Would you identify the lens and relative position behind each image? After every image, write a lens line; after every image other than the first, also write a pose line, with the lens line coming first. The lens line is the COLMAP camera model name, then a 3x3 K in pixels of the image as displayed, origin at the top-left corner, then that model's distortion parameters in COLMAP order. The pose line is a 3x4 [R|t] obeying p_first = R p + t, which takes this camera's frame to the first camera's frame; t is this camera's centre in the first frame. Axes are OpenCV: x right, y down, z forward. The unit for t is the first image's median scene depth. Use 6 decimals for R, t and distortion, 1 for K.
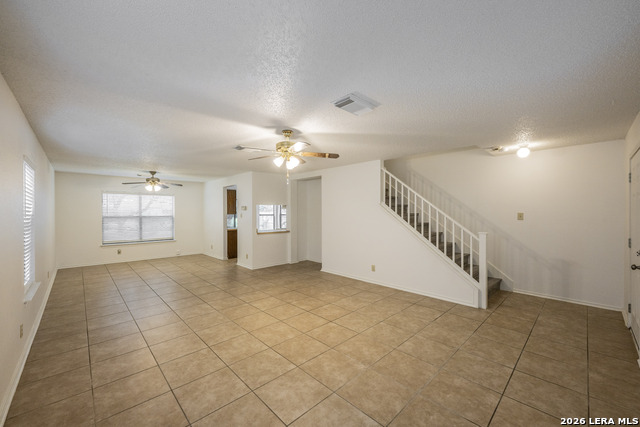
lens RADIAL K [[254.0, 0, 317.4], [0, 254.0, 211.8], [0, 0, 1]] dist [-0.000286, 0.000005]
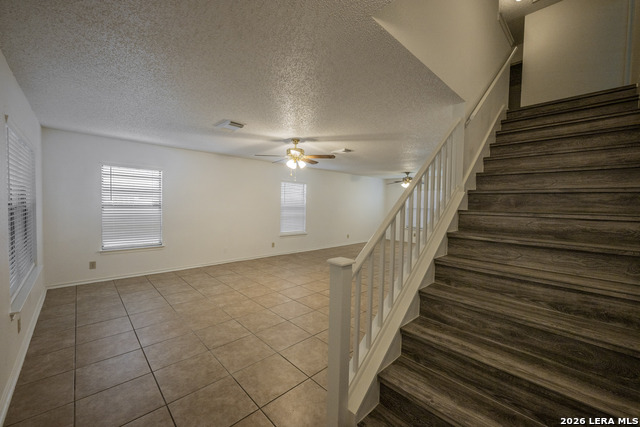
lens RADIAL K [[254.0, 0, 317.4], [0, 254.0, 211.8], [0, 0, 1]] dist [-0.000286, 0.000005]
pose [[-0.000946, 0.036413, -0.999336, 1.213257], [-0.020446, 0.999127, 0.036425, 0.002535], [0.999791, 0.020467, -0.000200, 1.153951]]
